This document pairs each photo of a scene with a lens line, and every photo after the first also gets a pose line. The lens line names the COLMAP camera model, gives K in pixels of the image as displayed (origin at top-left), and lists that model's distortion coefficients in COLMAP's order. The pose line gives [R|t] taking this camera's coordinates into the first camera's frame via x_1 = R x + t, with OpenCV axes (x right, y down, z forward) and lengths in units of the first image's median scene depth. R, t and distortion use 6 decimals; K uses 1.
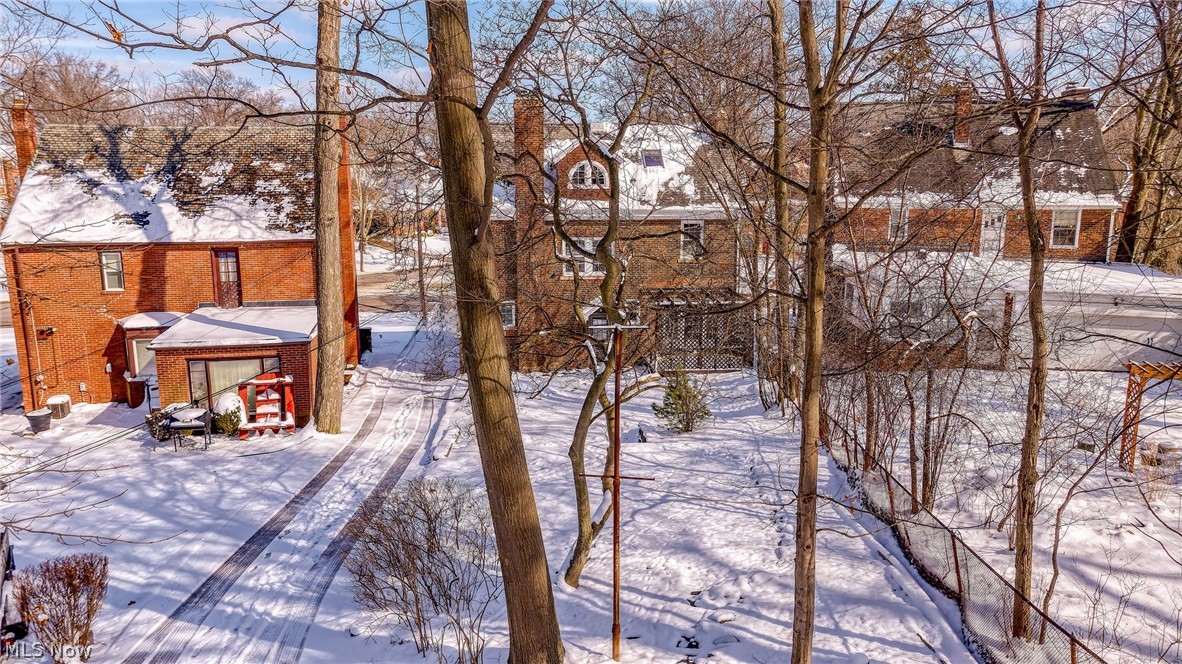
lens RADIAL K [[819.1, 0, 591.0], [0, 819.1, 332.0], [0, 0, 1]] dist [0.013080, -0.023579]
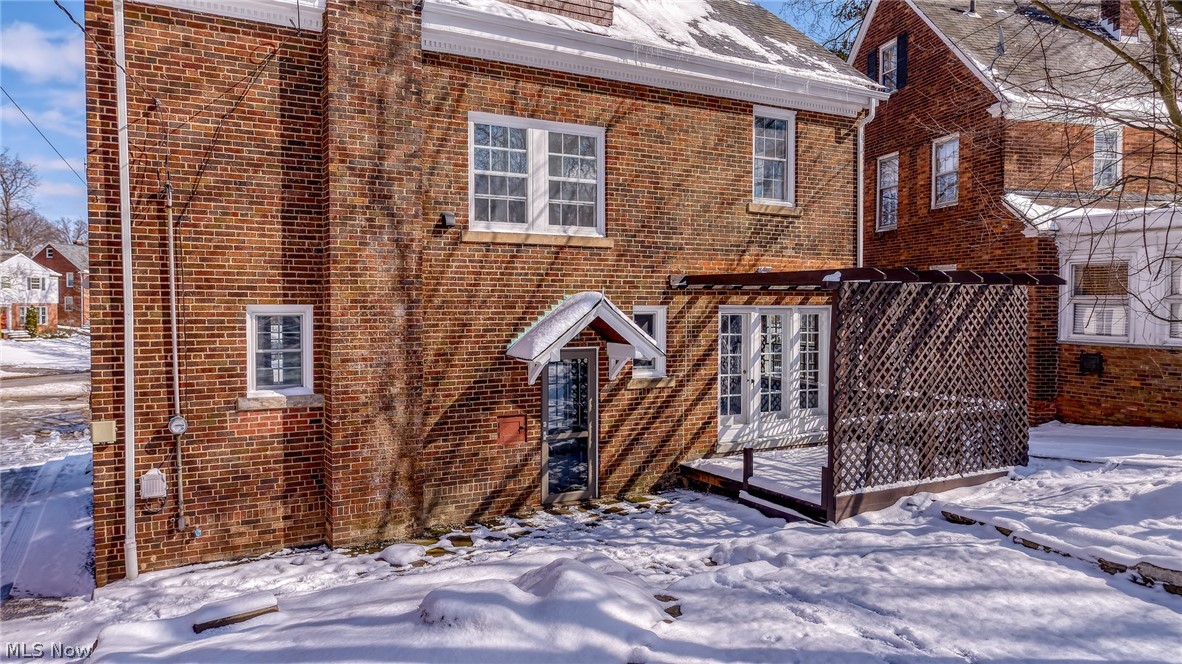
lens RADIAL K [[819.1, 0, 591.0], [0, 819.1, 332.0], [0, 0, 1]] dist [0.013080, -0.023579]
pose [[0.906238, -0.012733, 0.422576, -0.129273], [0.079832, 0.986718, -0.141472, 0.021402], [-0.415162, 0.161942, 0.895218, 0.702970]]
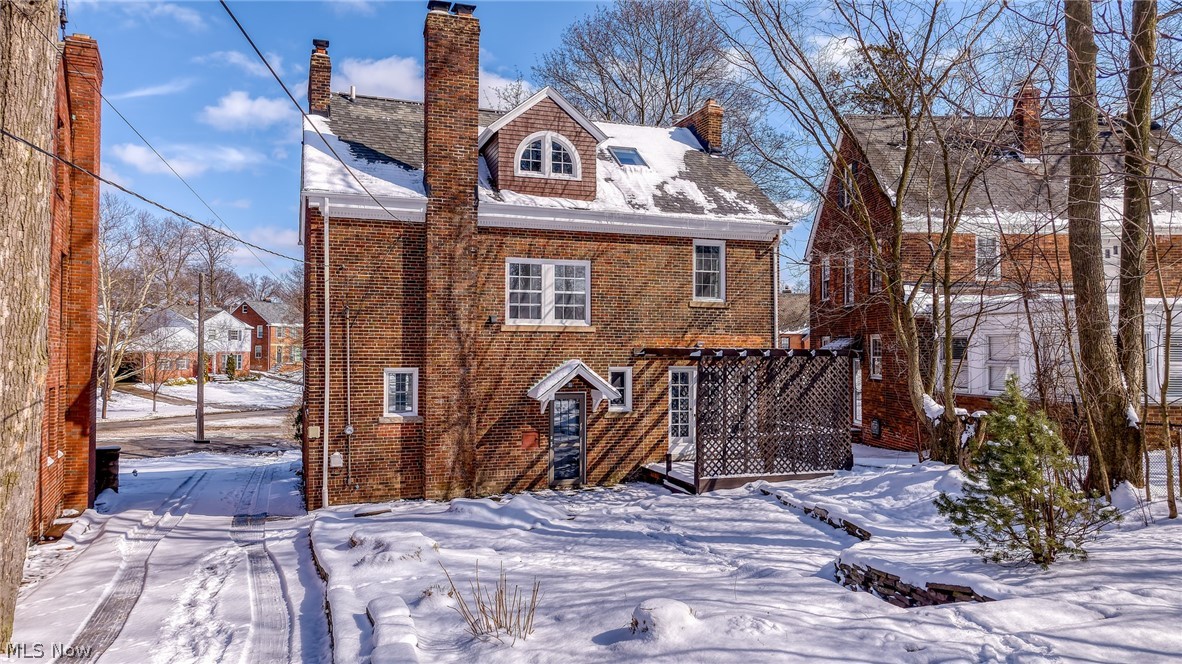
lens RADIAL K [[819.1, 0, 591.0], [0, 819.1, 332.0], [0, 0, 1]] dist [0.013080, -0.023579]
pose [[0.965671, 0.008338, 0.259633, -0.125886], [0.047230, 0.977190, -0.207050, 0.058098], [-0.255437, 0.212205, 0.943250, 0.453211]]
